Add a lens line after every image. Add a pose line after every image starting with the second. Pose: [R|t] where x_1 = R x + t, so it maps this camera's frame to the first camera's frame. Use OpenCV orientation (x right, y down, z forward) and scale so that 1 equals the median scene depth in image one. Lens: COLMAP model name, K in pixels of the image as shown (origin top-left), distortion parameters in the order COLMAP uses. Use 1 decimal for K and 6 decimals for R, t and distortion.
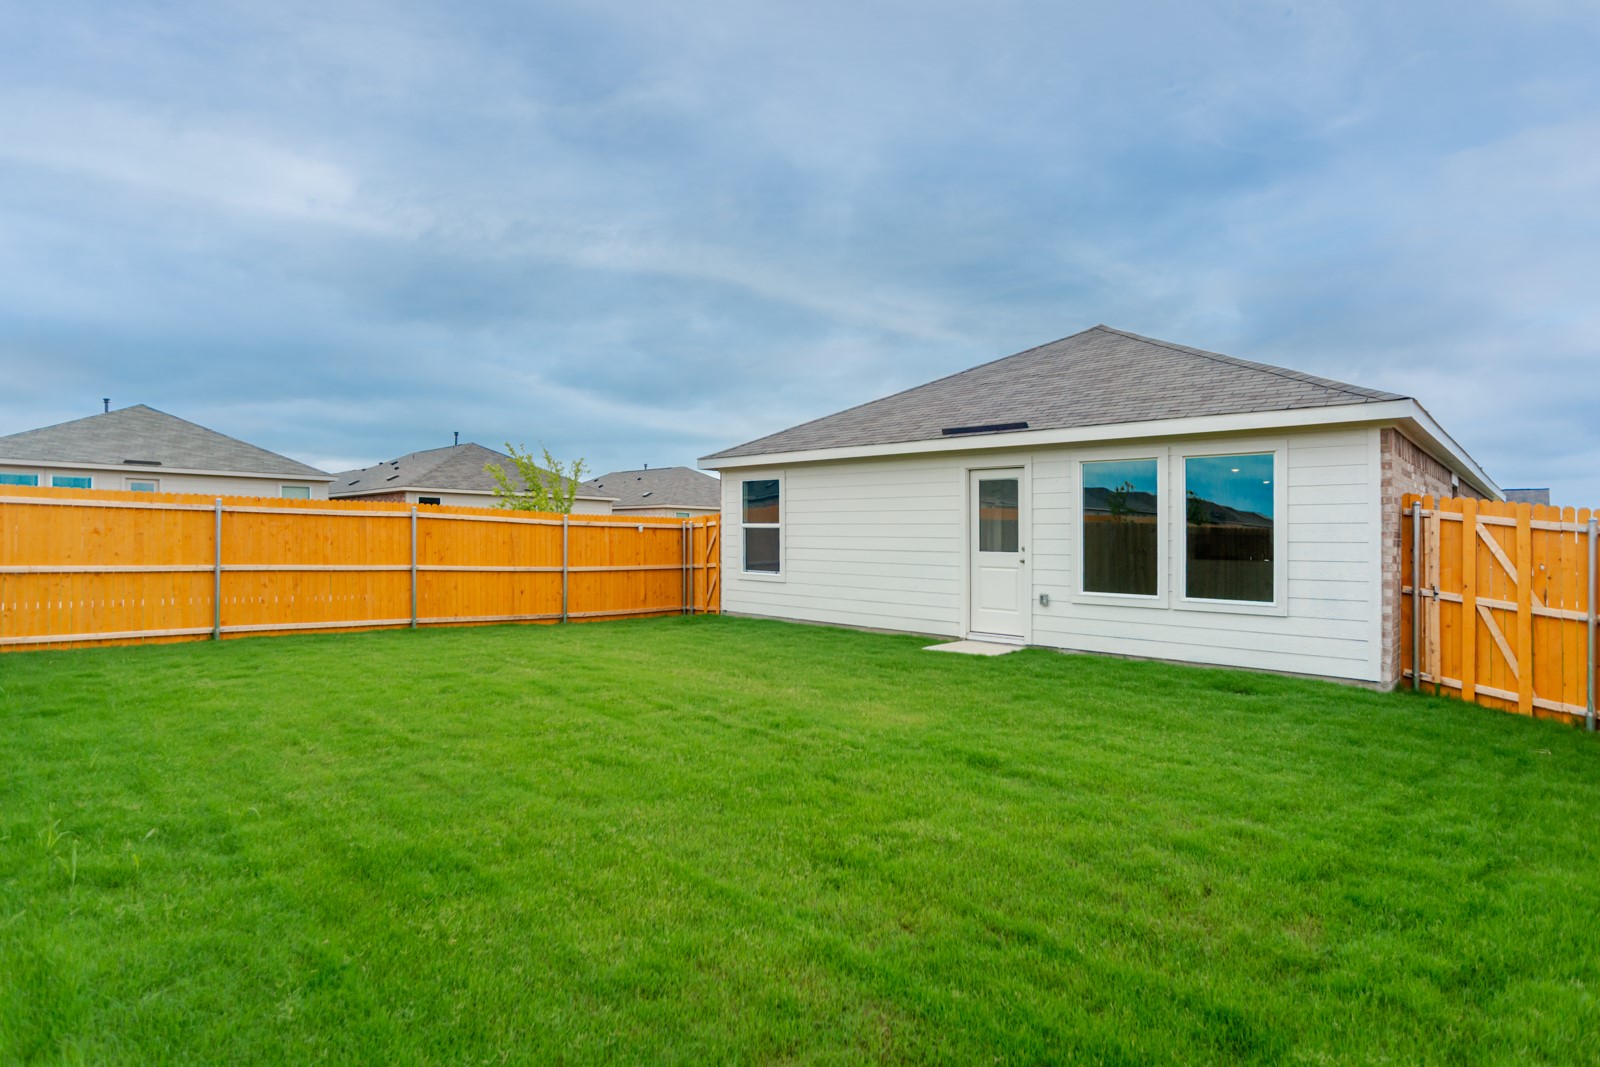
lens RADIAL K [[839.8, 0, 799.6], [0, 839.8, 534.8], [0, 0, 1]] dist [0.000389, 0.000200]
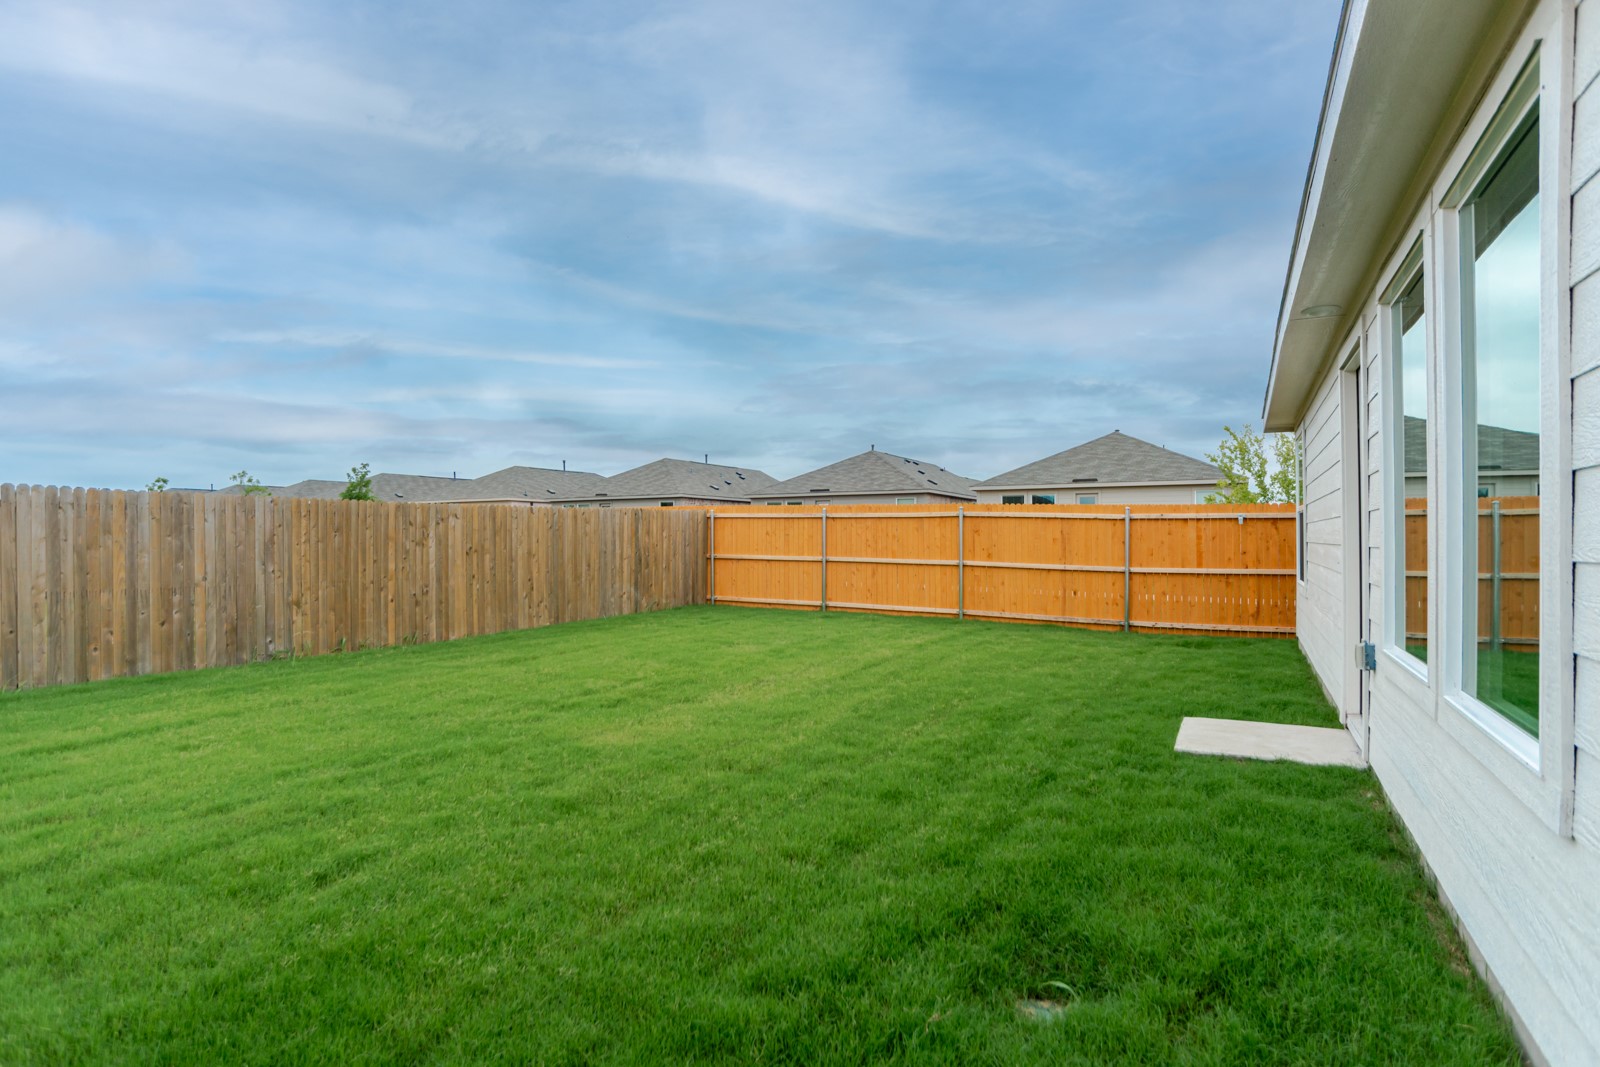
lens RADIAL K [[833.2, 0, 802.6], [0, 833.2, 537.4], [0, 0, 1]] dist [-0.001522, -0.000139]
pose [[0.259178, -0.014261, -0.965724, 0.493435], [0.007495, 0.999891, -0.012754, 0.017072], [0.965801, -0.003932, 0.259256, 0.484273]]
